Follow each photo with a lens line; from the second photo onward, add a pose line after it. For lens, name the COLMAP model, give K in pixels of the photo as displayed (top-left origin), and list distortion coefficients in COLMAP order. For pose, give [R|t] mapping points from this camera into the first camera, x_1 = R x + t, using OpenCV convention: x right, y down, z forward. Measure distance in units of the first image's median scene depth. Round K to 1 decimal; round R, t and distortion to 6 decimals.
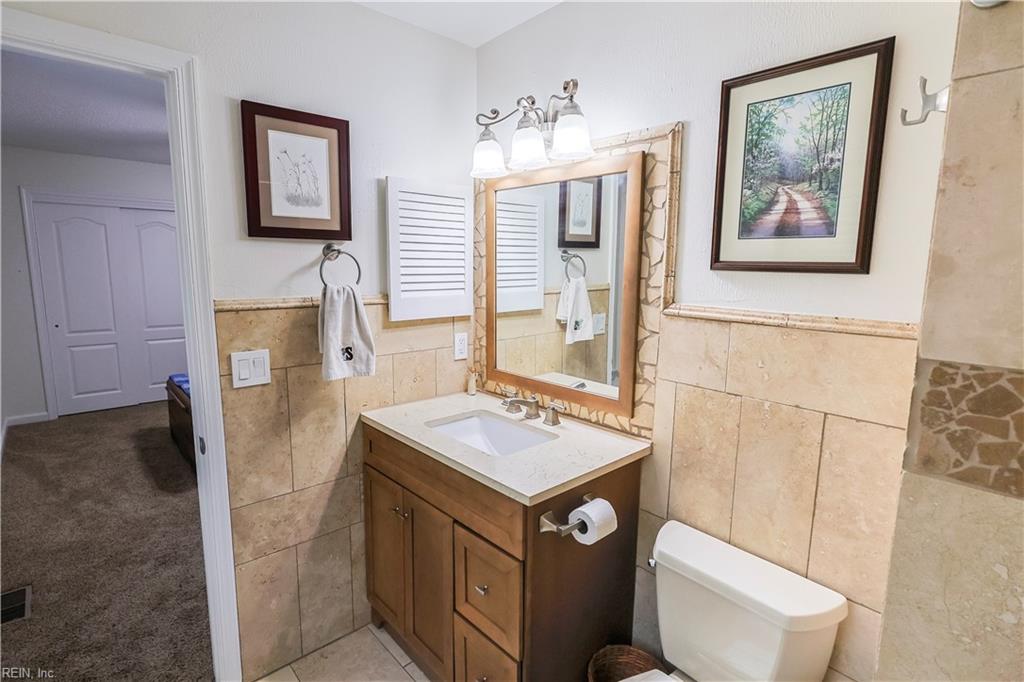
lens RADIAL K [[500.4, 0, 512.1], [0, 500.4, 337.7], [0, 0, 1]] dist [0.001696, 0.000109]
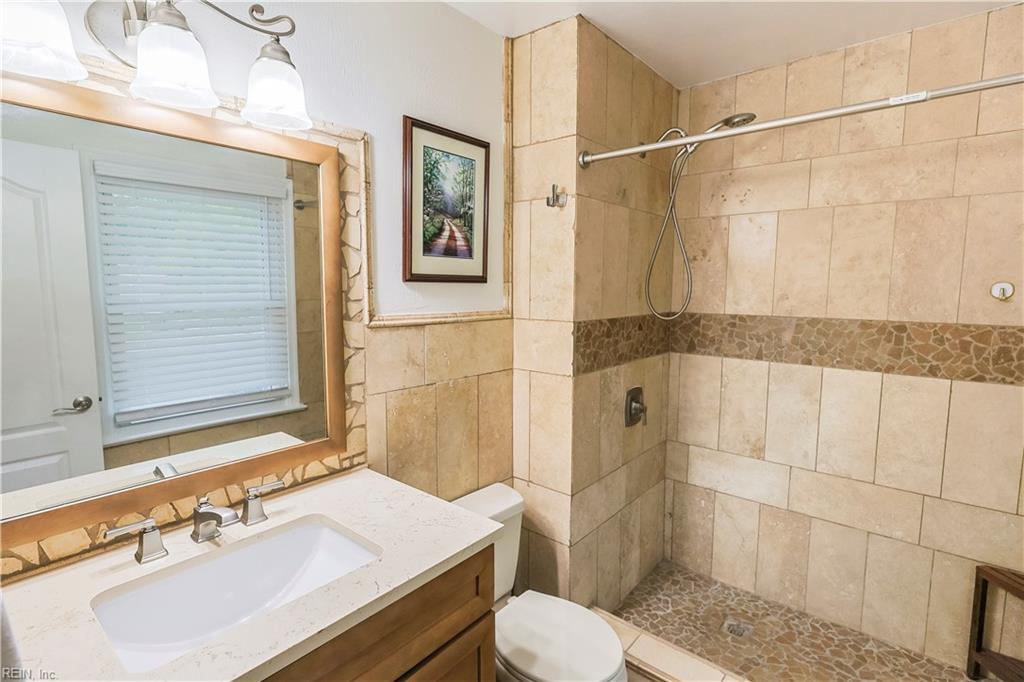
lens RADIAL K [[500.4, 0, 510.2], [0, 500.4, 340.6], [0, 0, 1]] dist [0.001696, 0.000109]
pose [[-0.137828, -0.123958, 0.982669, -0.725673], [0.137431, 0.980147, 0.142916, -0.130383], [-0.980875, 0.154747, -0.118056, 0.901559]]
